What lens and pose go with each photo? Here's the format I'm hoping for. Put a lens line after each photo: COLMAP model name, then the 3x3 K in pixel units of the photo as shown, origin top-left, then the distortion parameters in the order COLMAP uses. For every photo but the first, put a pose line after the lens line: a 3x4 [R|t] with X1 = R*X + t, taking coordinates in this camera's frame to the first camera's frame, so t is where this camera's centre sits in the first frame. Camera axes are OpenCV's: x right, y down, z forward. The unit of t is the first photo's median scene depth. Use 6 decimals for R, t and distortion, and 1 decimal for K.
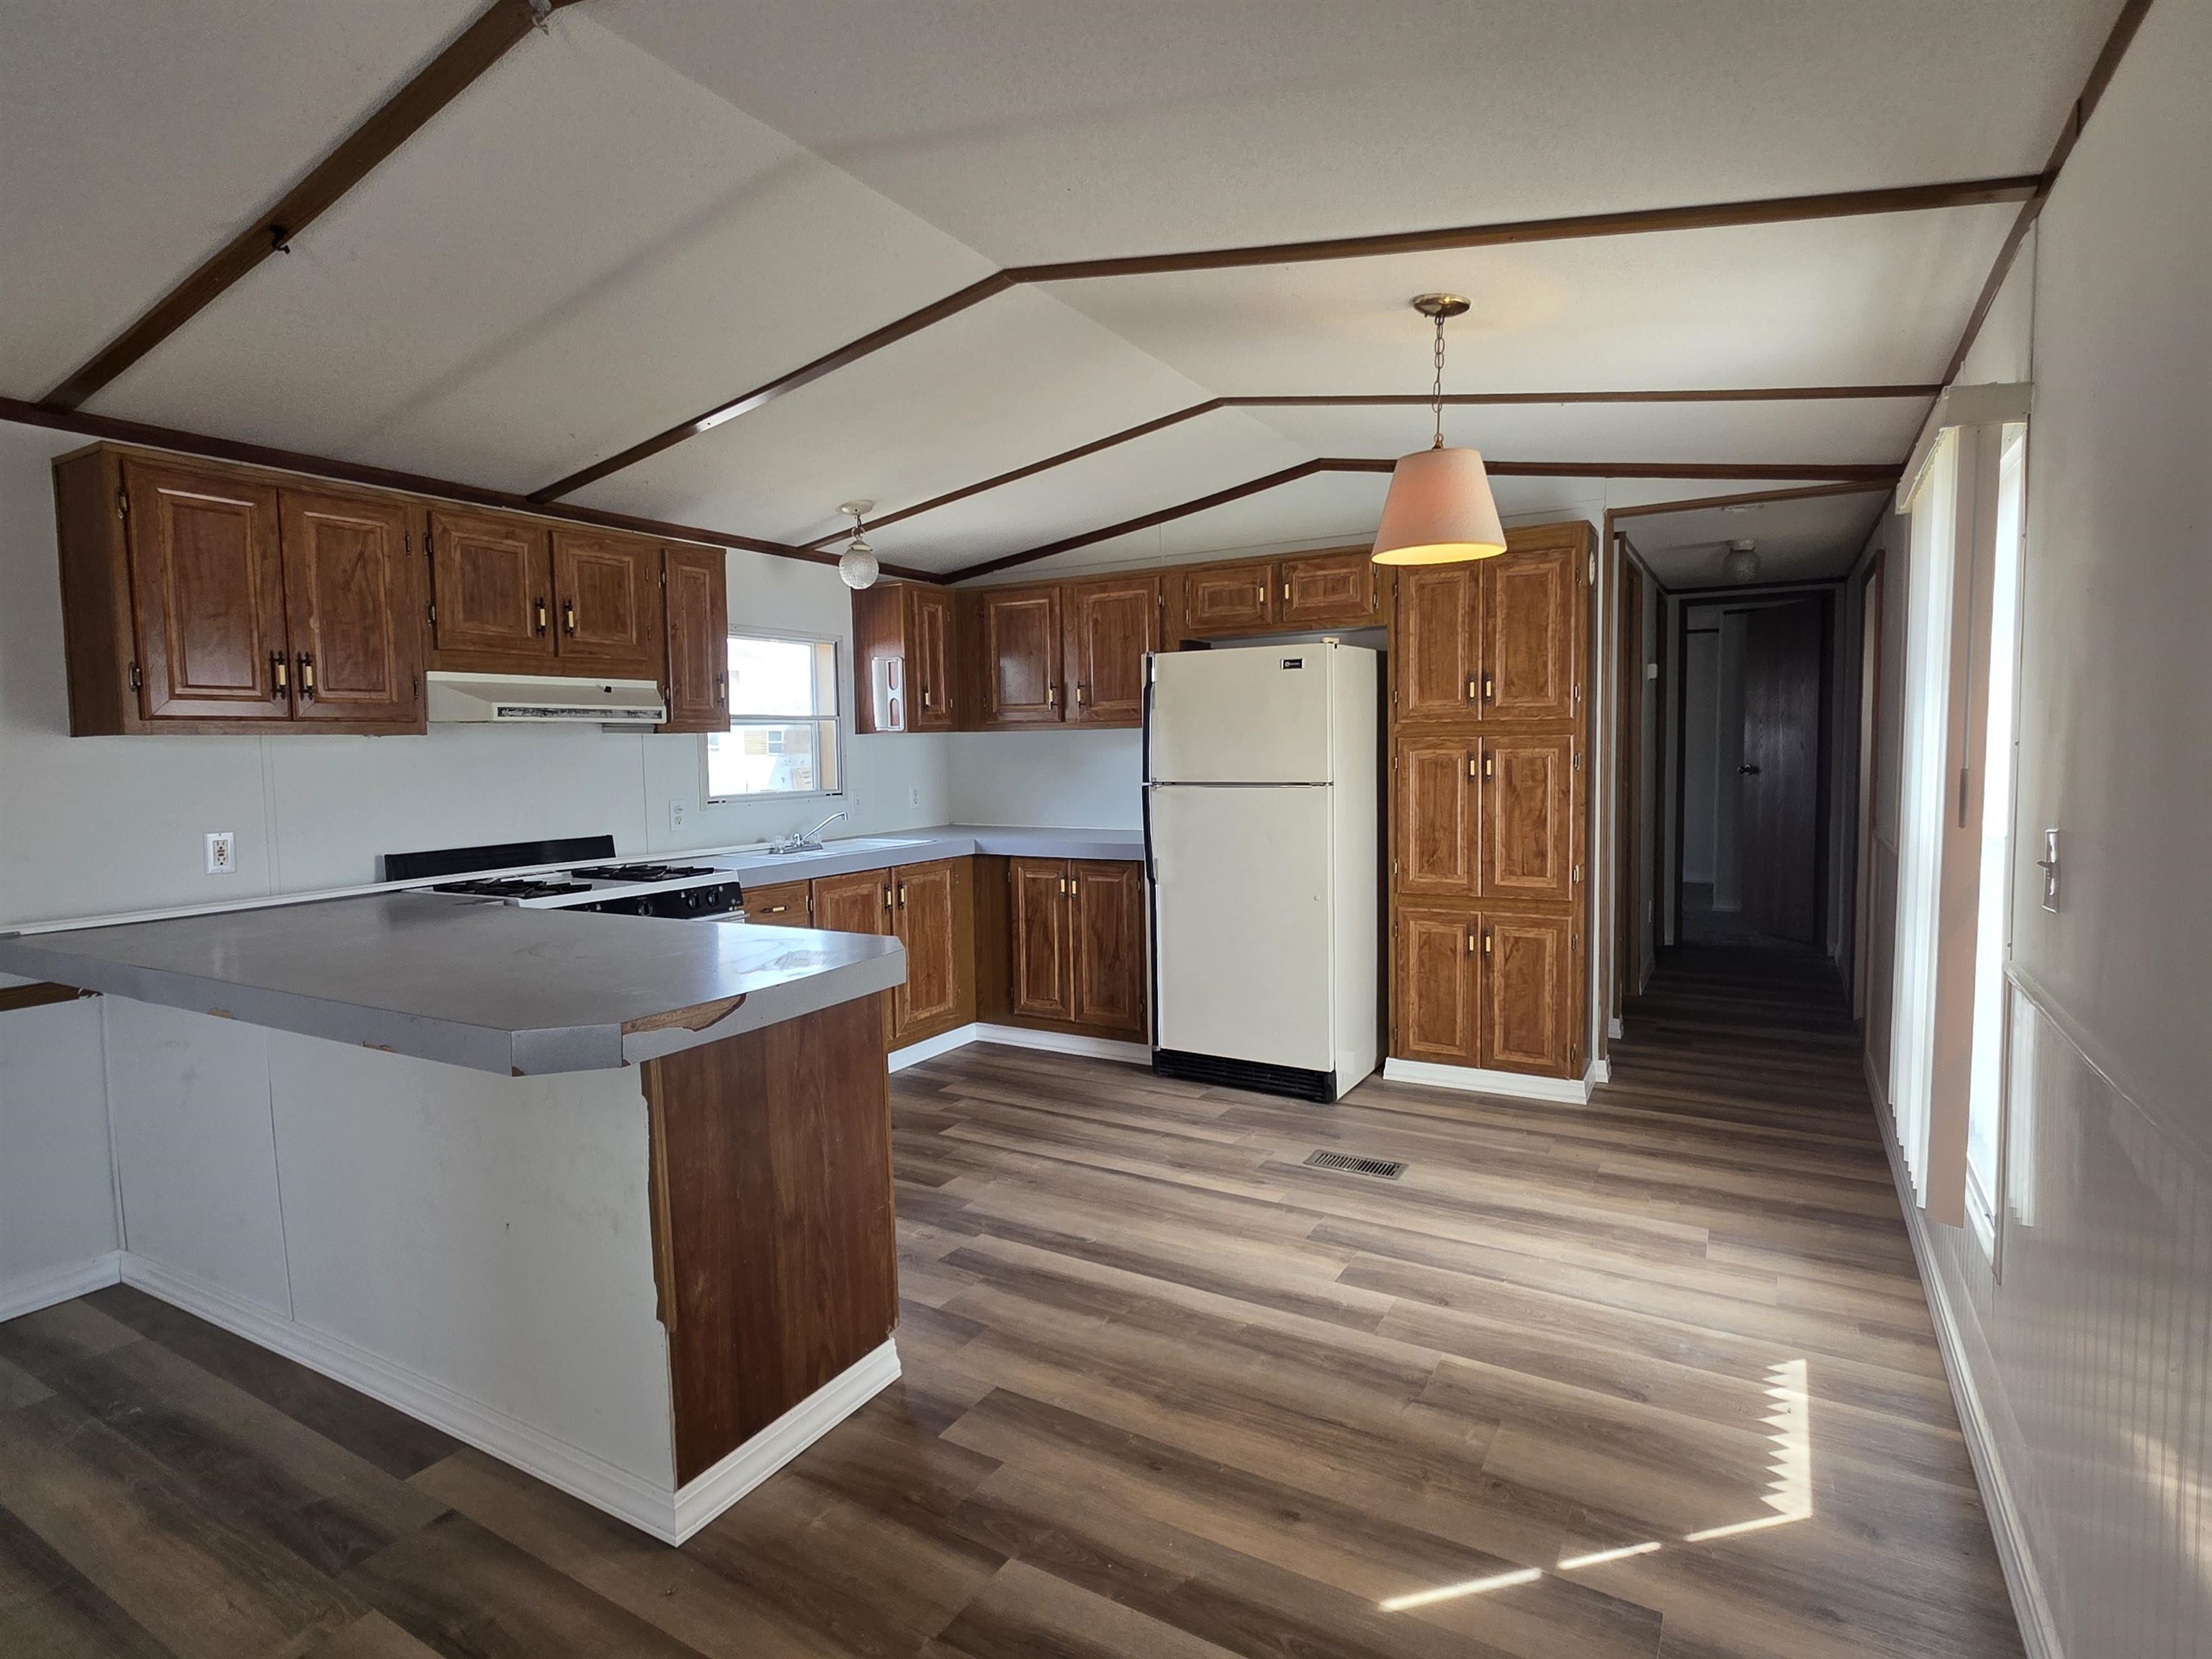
lens RADIAL K [[1134.3, 0, 1100.9], [0, 1134.3, 821.2], [0, 0, 1]] dist [0.002063, -0.000386]
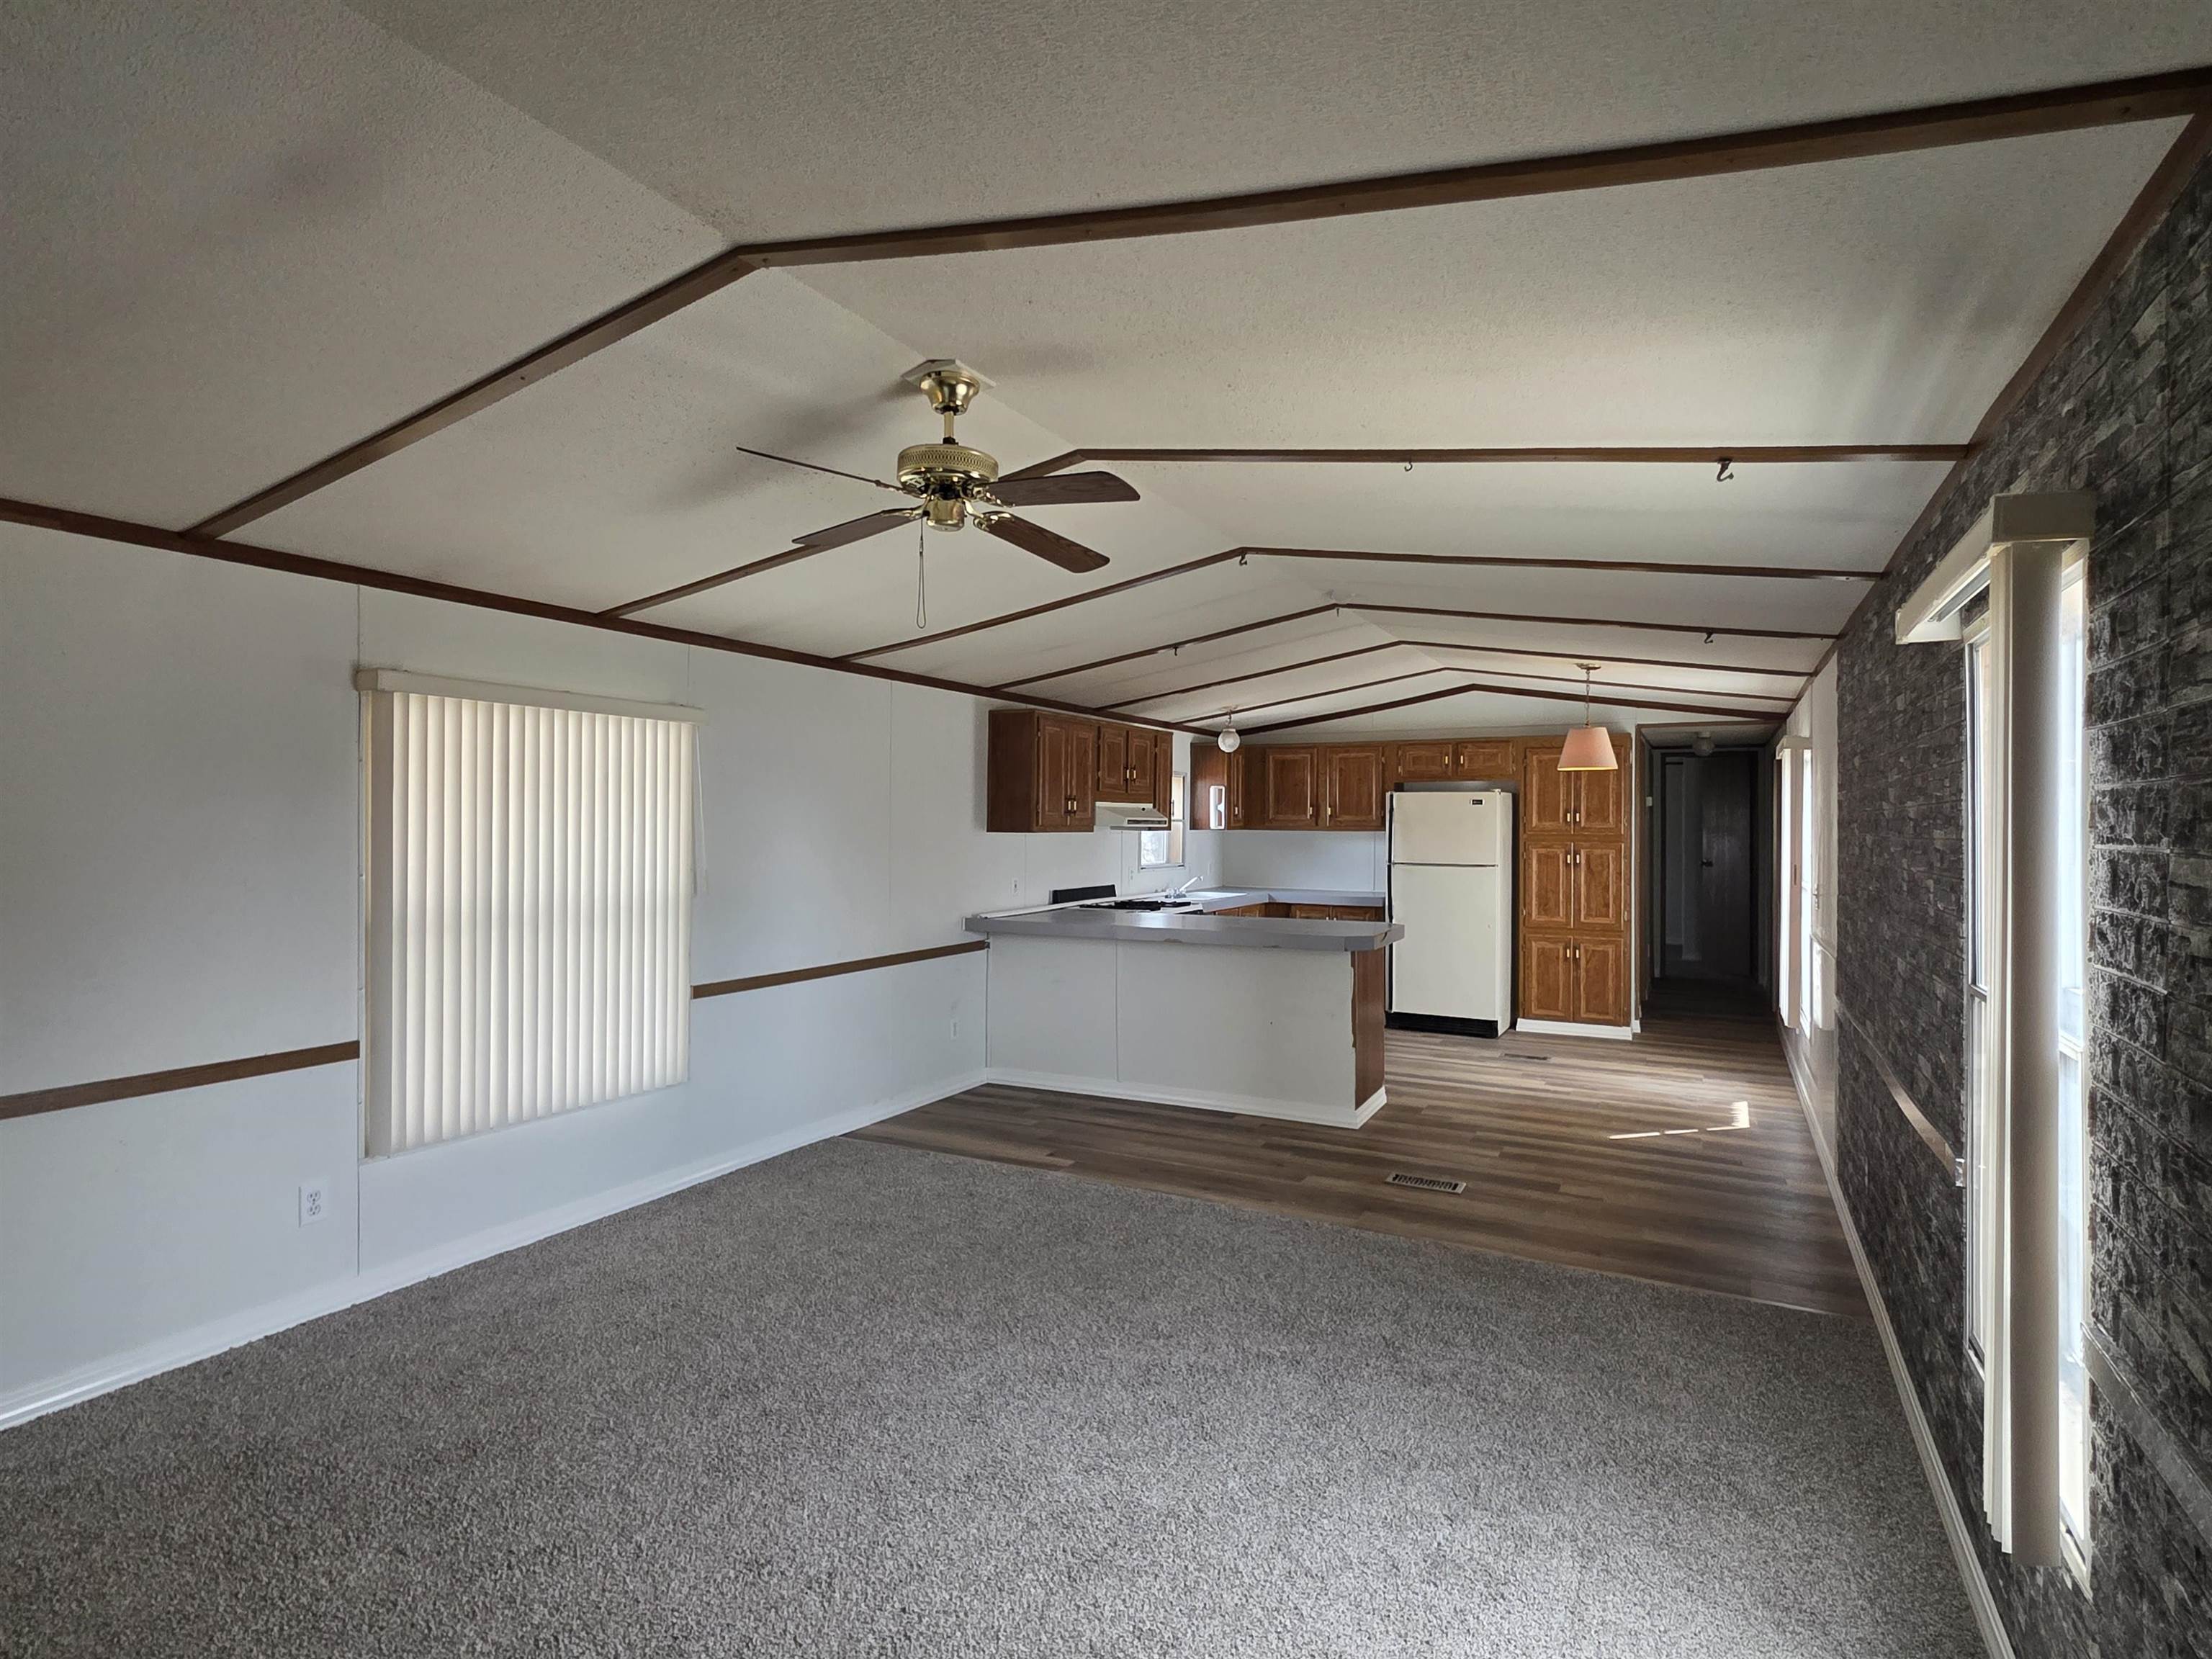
lens RADIAL K [[1134.3, 0, 1100.9], [0, 1134.3, 821.2], [0, 0, 1]] dist [0.002063, -0.000386]
pose [[0.998906, 0.023576, 0.040374, -0.509142], [-0.020640, 0.997215, -0.071664, 0.040304], [-0.041951, 0.070753, 0.996611, -0.820037]]
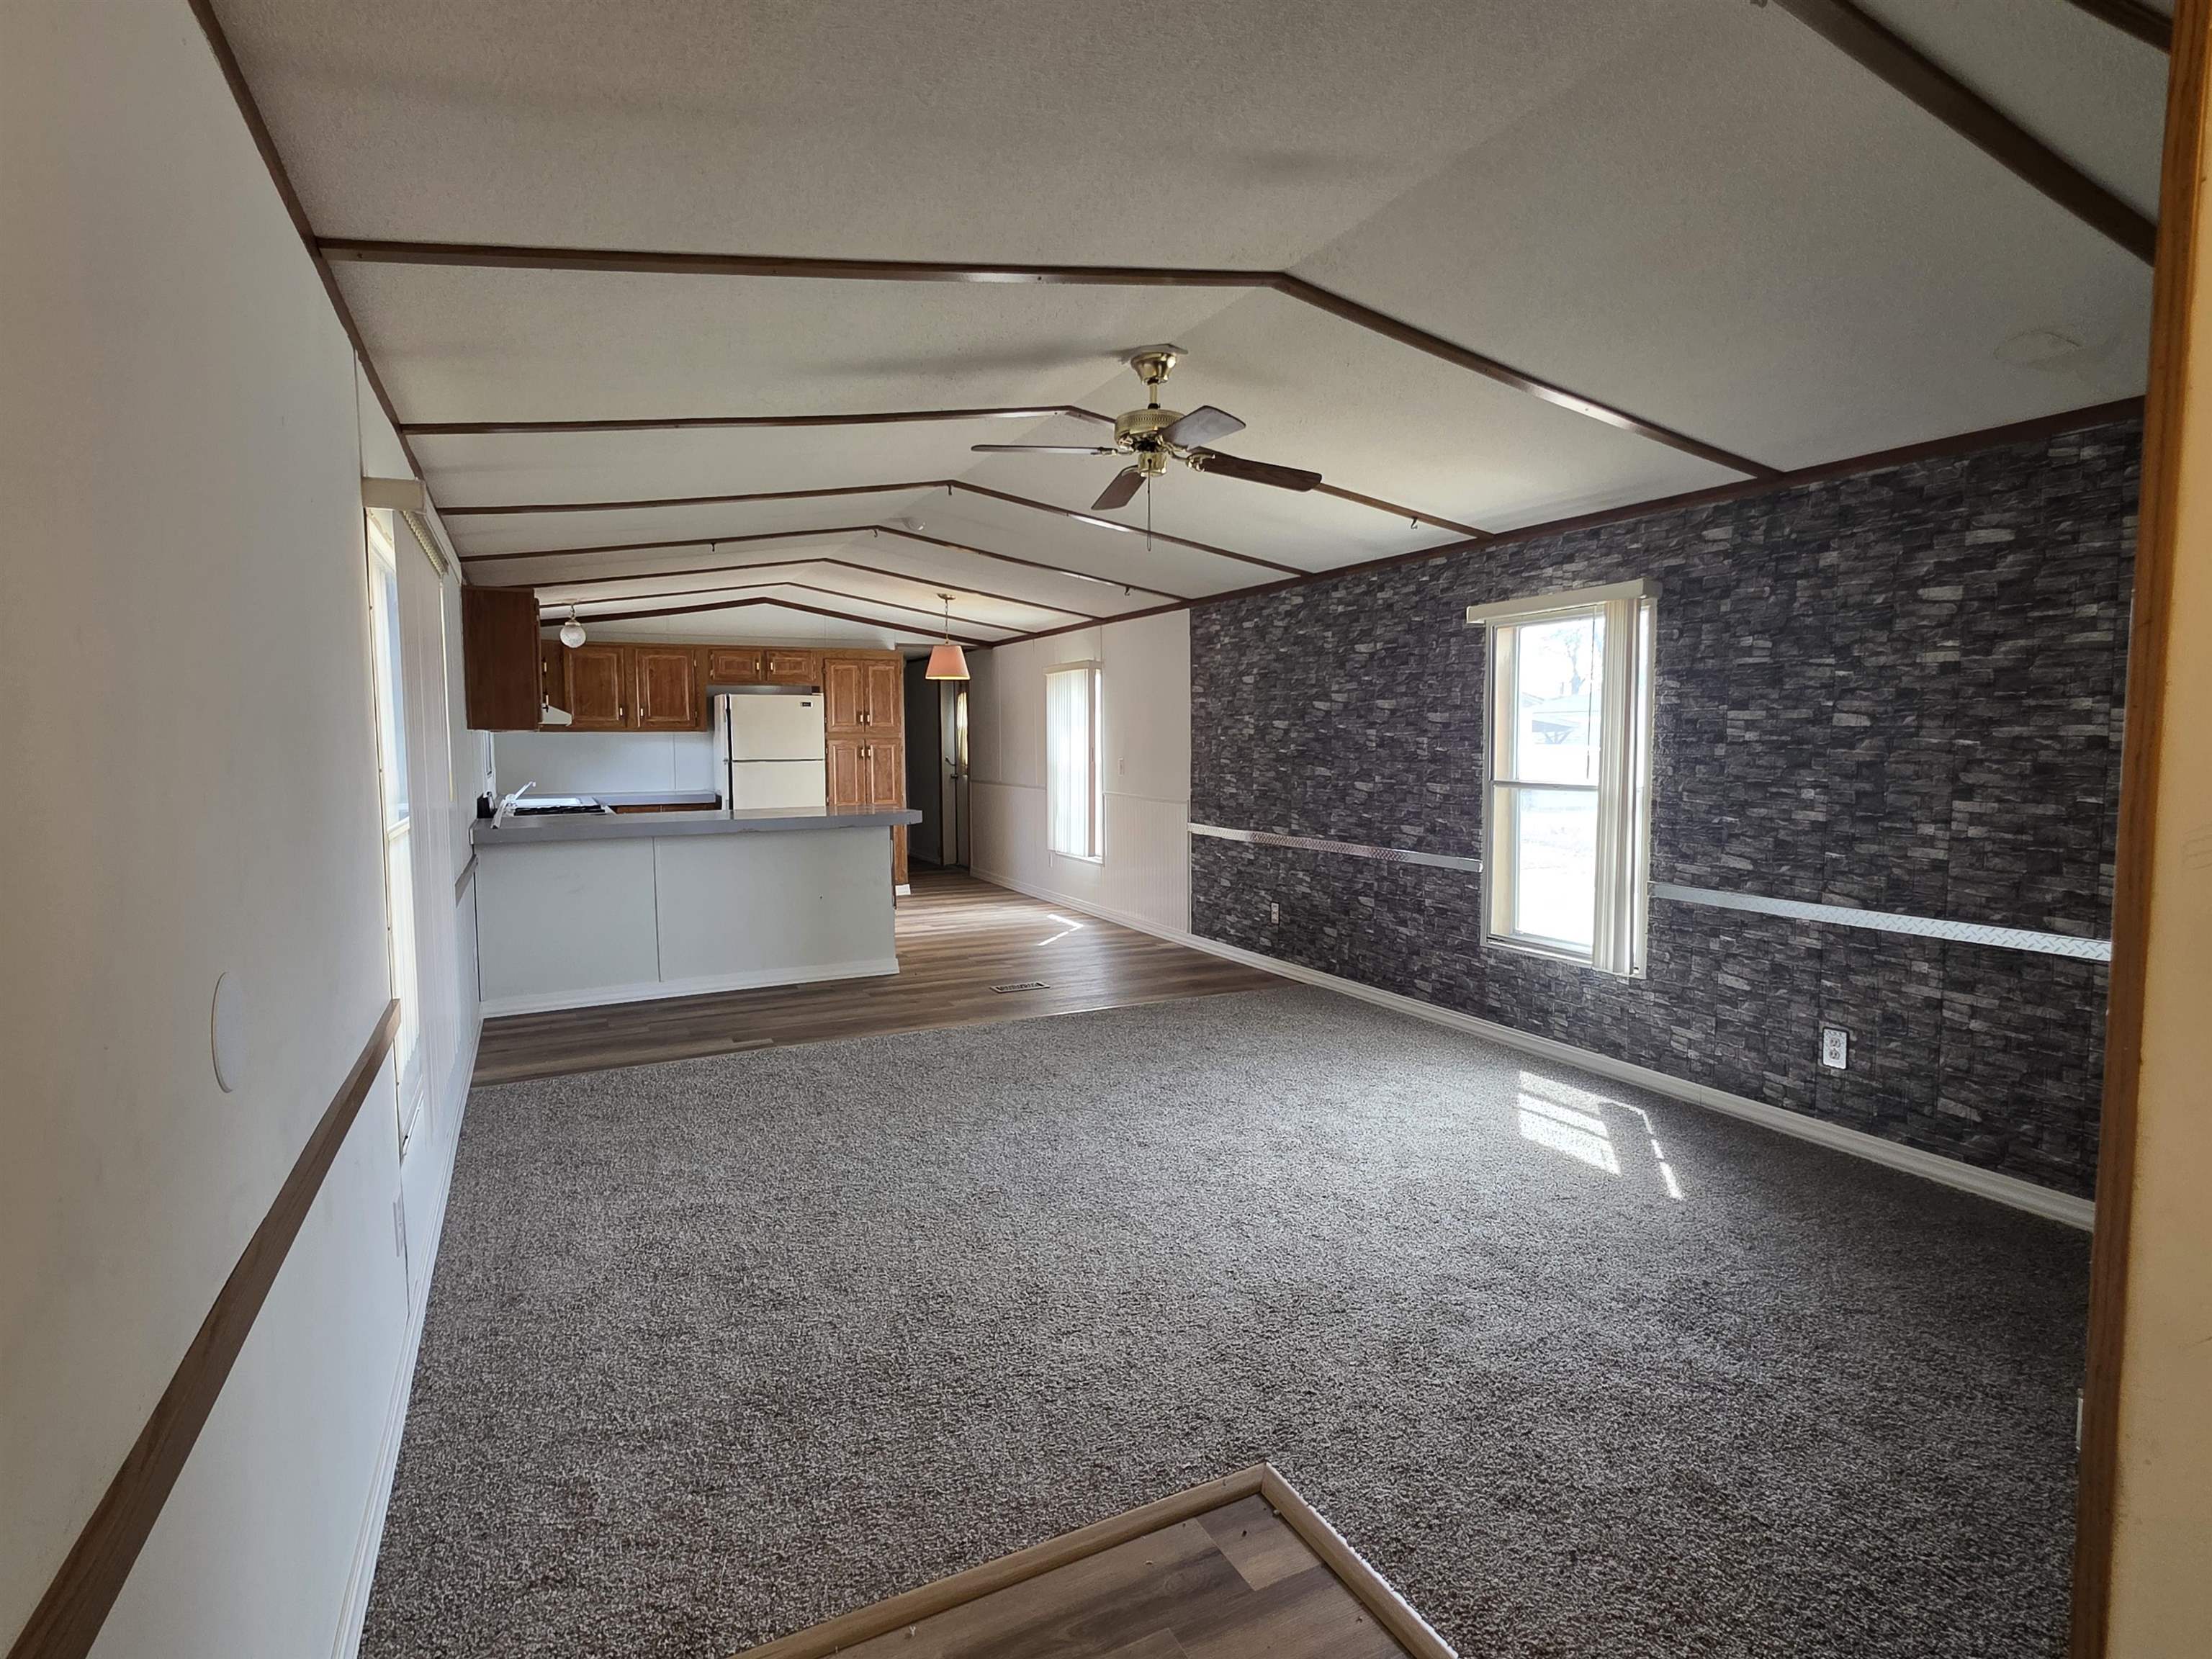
lens RADIAL K [[1134.3, 0, 1100.9], [0, 1134.3, 821.2], [0, 0, 1]] dist [0.002063, -0.000386]
pose [[0.544161, -0.048127, 0.837599, -1.281237], [0.054910, 0.998256, 0.021685, 0.064643], [-0.837182, 0.034193, 0.545855, -0.611009]]
